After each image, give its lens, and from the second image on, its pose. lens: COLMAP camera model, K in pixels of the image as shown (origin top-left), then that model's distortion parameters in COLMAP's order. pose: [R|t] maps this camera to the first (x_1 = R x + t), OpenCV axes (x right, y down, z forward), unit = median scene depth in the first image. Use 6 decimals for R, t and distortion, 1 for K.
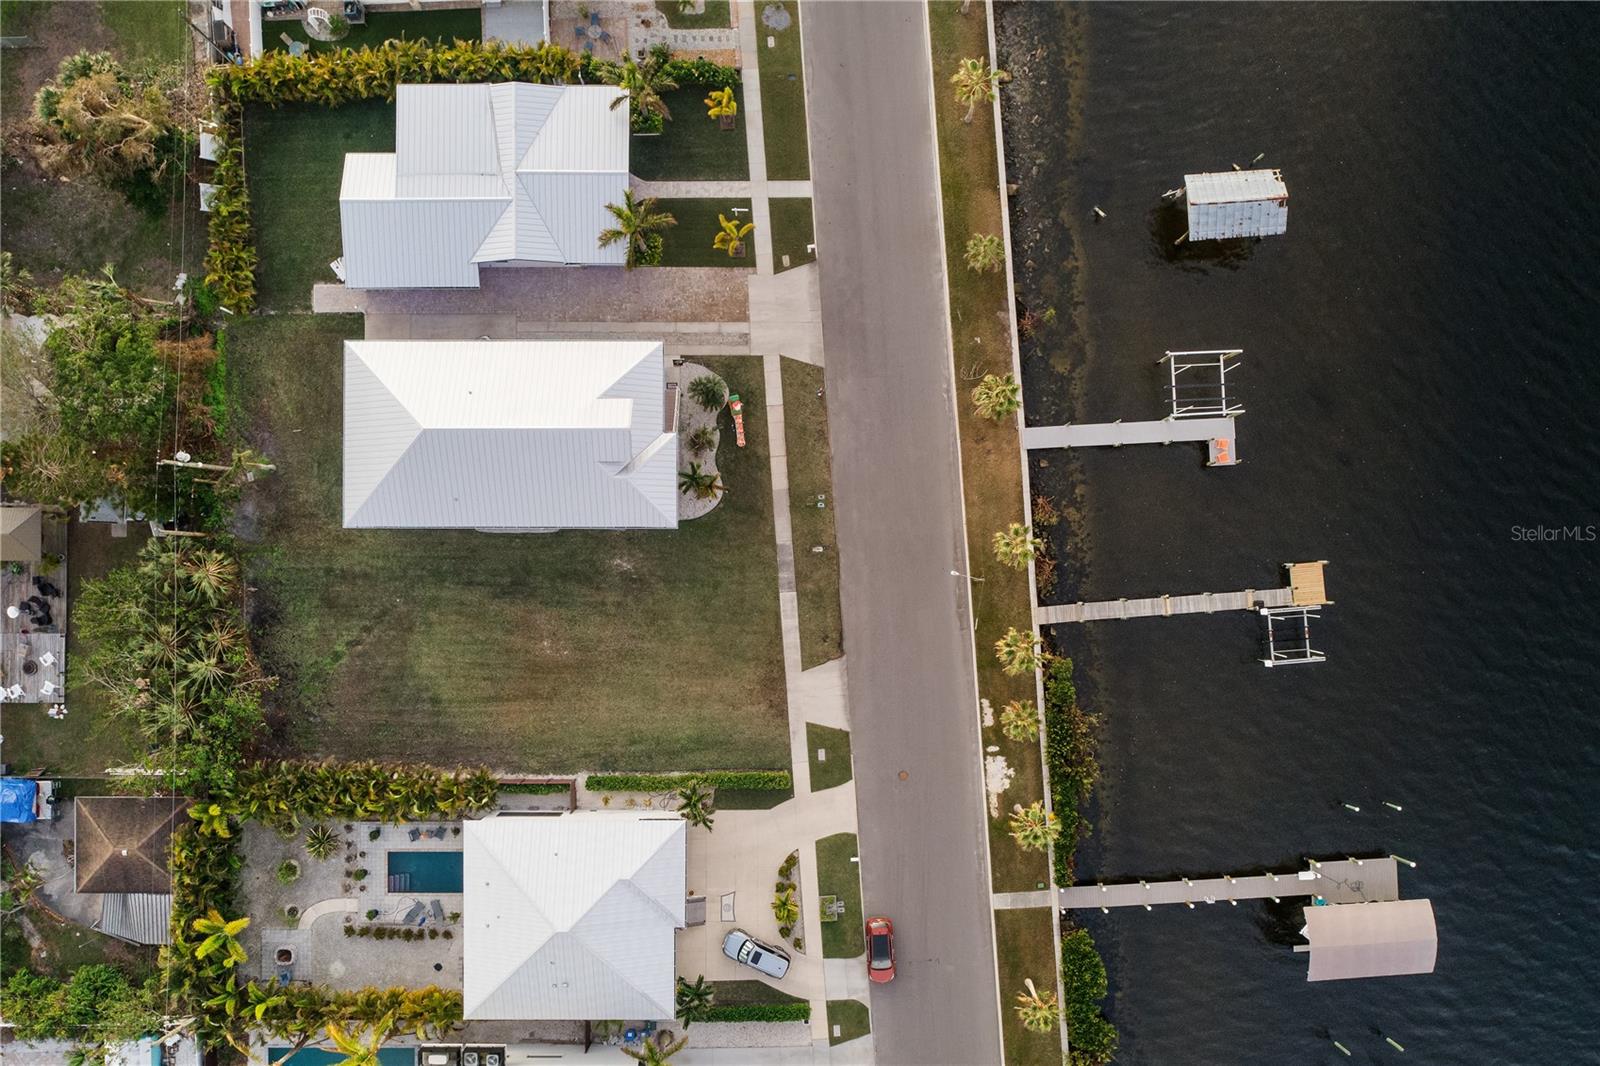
lens RADIAL K [[1216.0, 0, 800.0], [0, 1216.0, 533.0], [0, 0, 1]] dist [-0.014088, -0.000233]
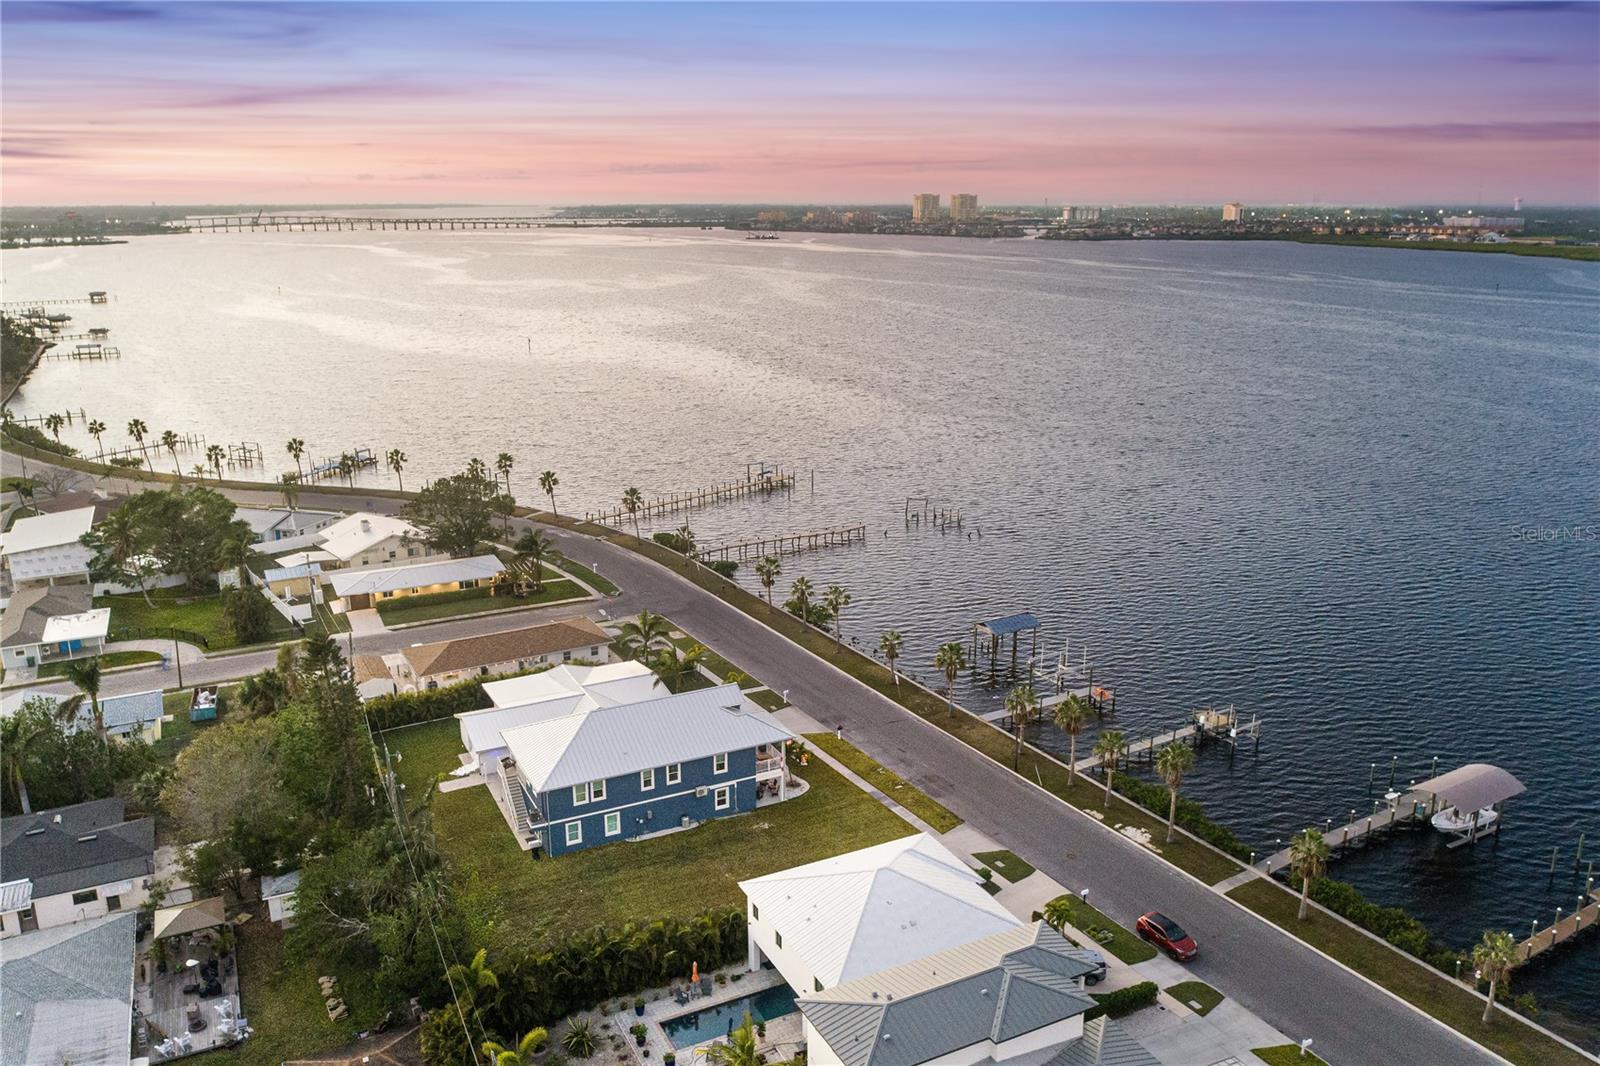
lens RADIAL K [[1216.0, 0, 800.0], [0, 1216.0, 533.0], [0, 0, 1]] dist [-0.014088, -0.000233]
pose [[0.890981, -0.120380, 0.437791, -0.585569], [0.454032, 0.241788, -0.857551, 0.966196], [-0.002620, 0.962833, 0.270085, 0.418485]]
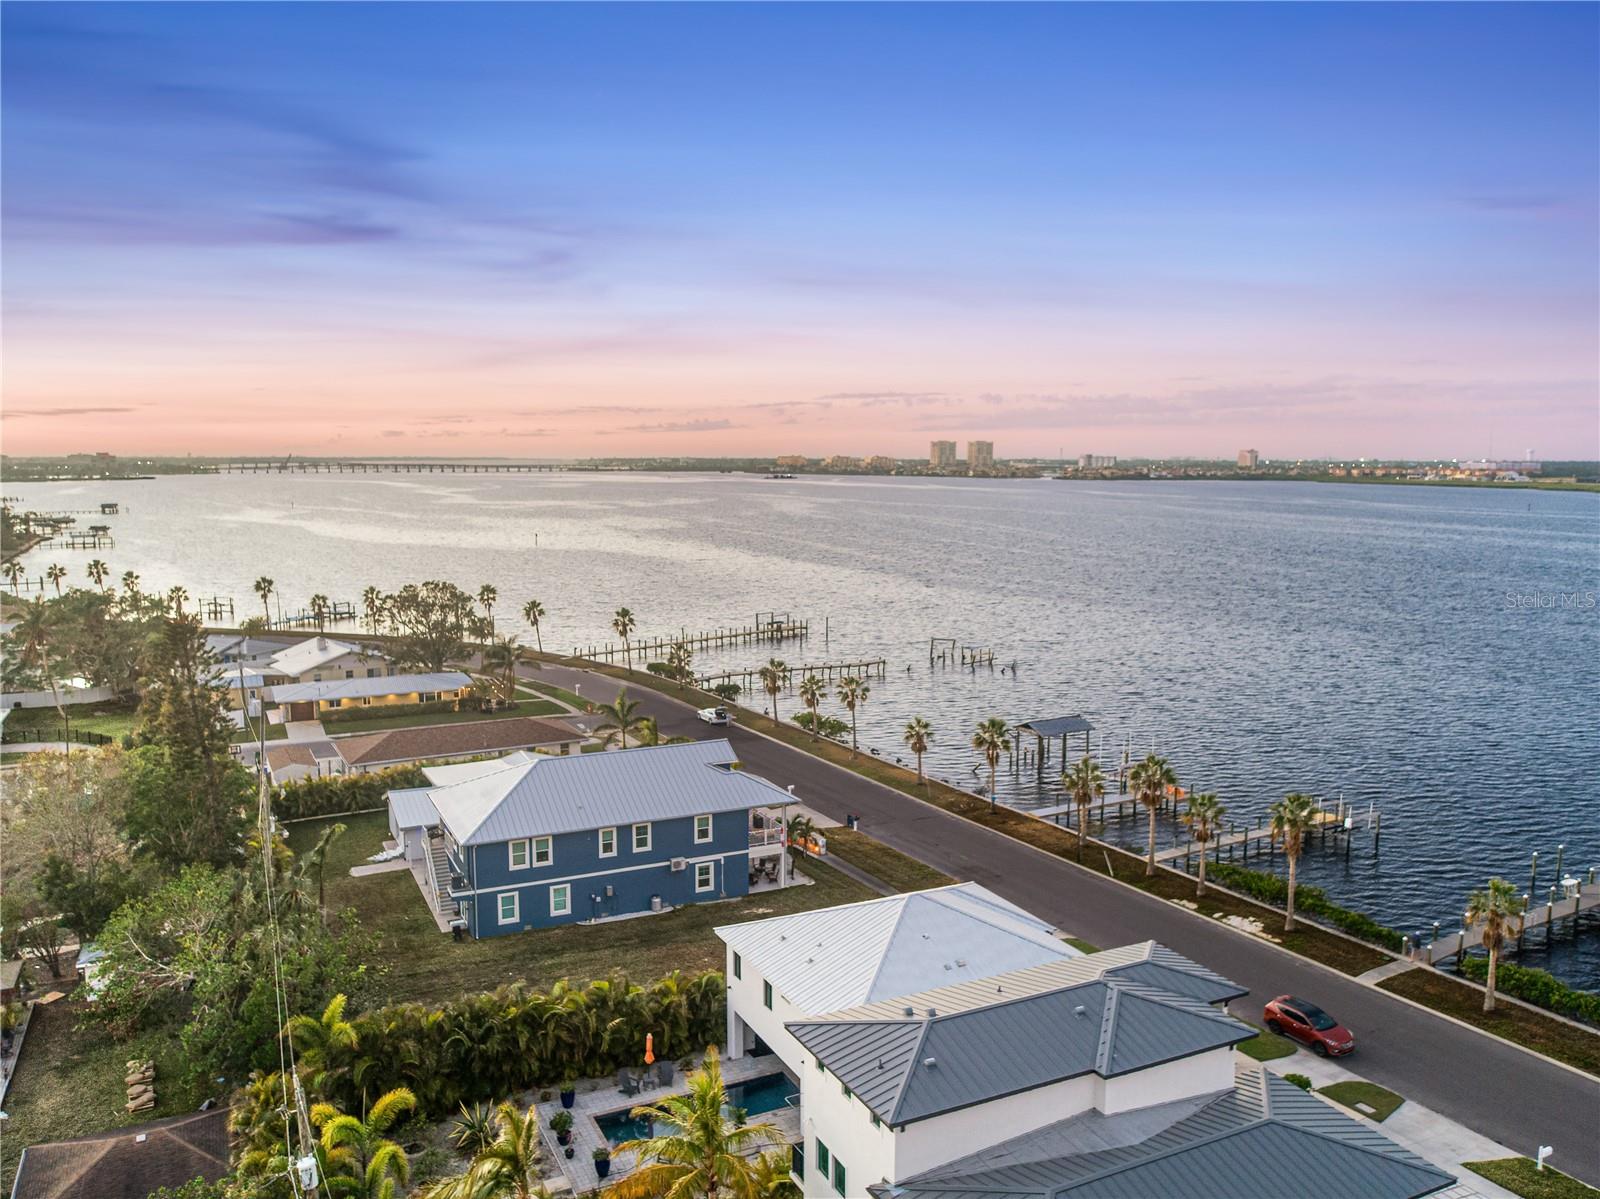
lens RADIAL K [[1223.0, 0, 800.0], [0, 1223.0, 599.5], [0, 0, 1]] dist [-0.012588, 0.000195]
pose [[0.897784, -0.048726, 0.437732, -0.497725], [0.440399, 0.112037, -0.890784, 0.814895], [-0.005638, 0.992509, 0.122044, 0.662225]]
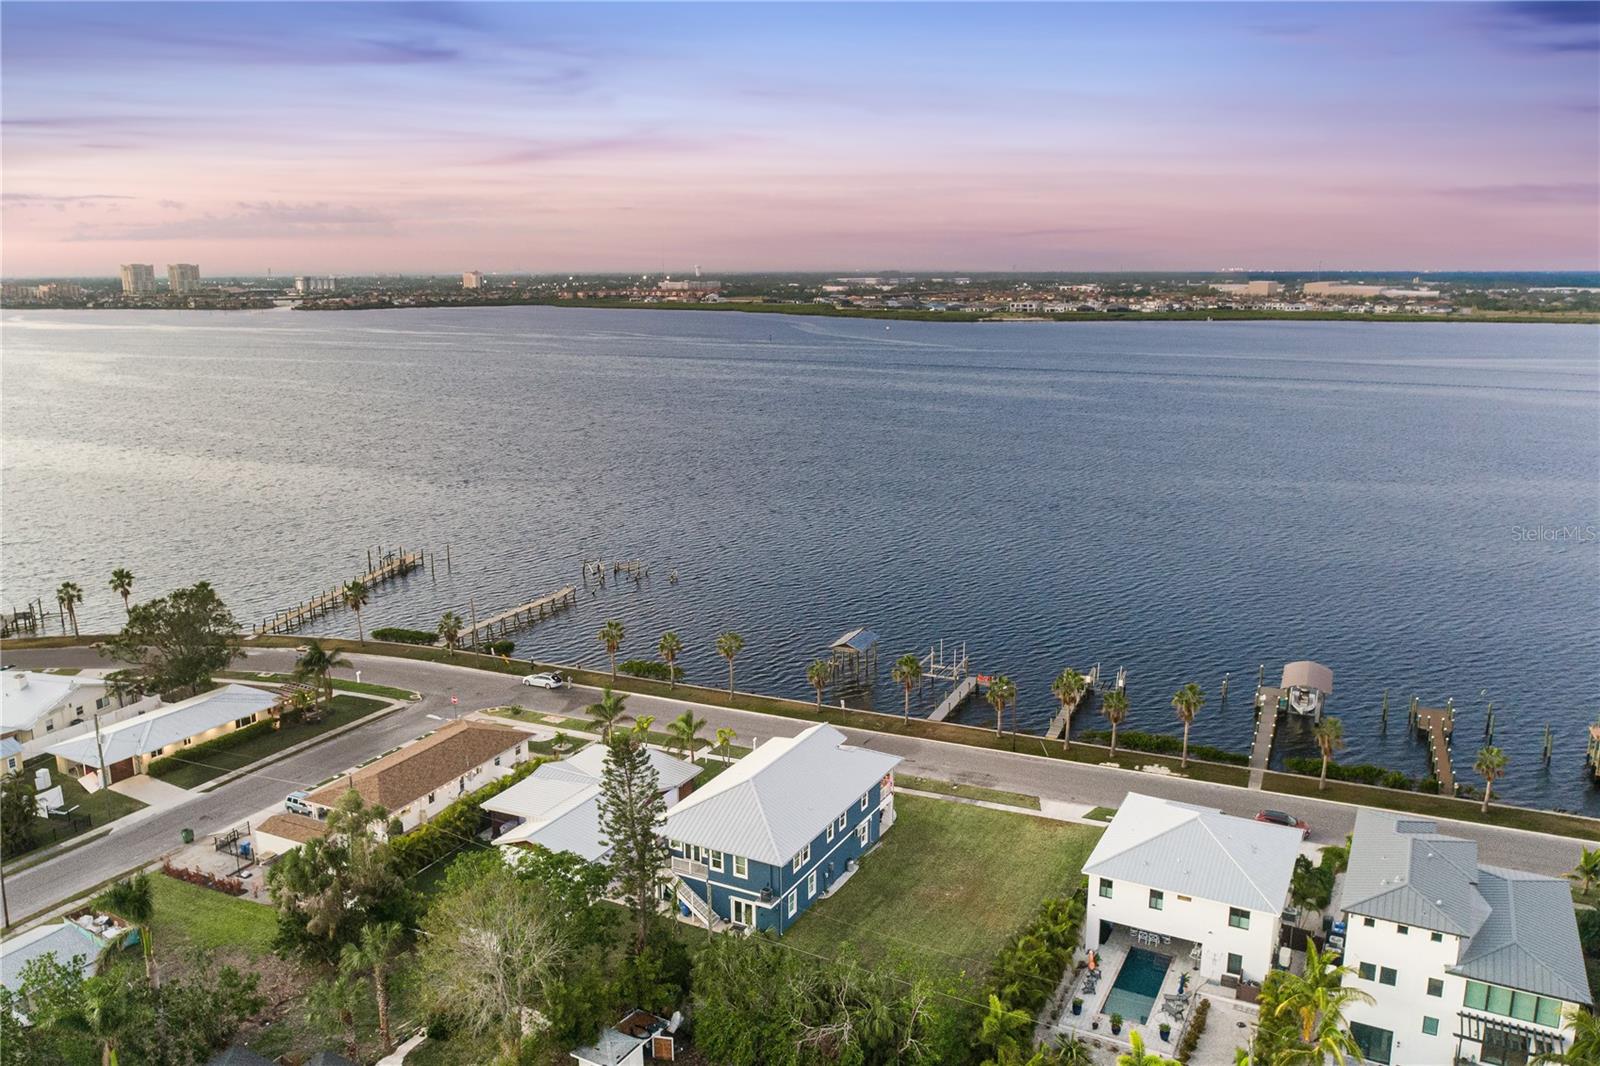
lens RADIAL K [[1216.0, 0, 800.0], [0, 1216.0, 533.0], [0, 0, 1]] dist [-0.014088, -0.000233]
pose [[0.463831, -0.190773, 0.865140, -1.155670], [0.885923, 0.101519, -0.452587, 0.434570], [-0.001486, 0.976371, 0.216098, 0.444720]]
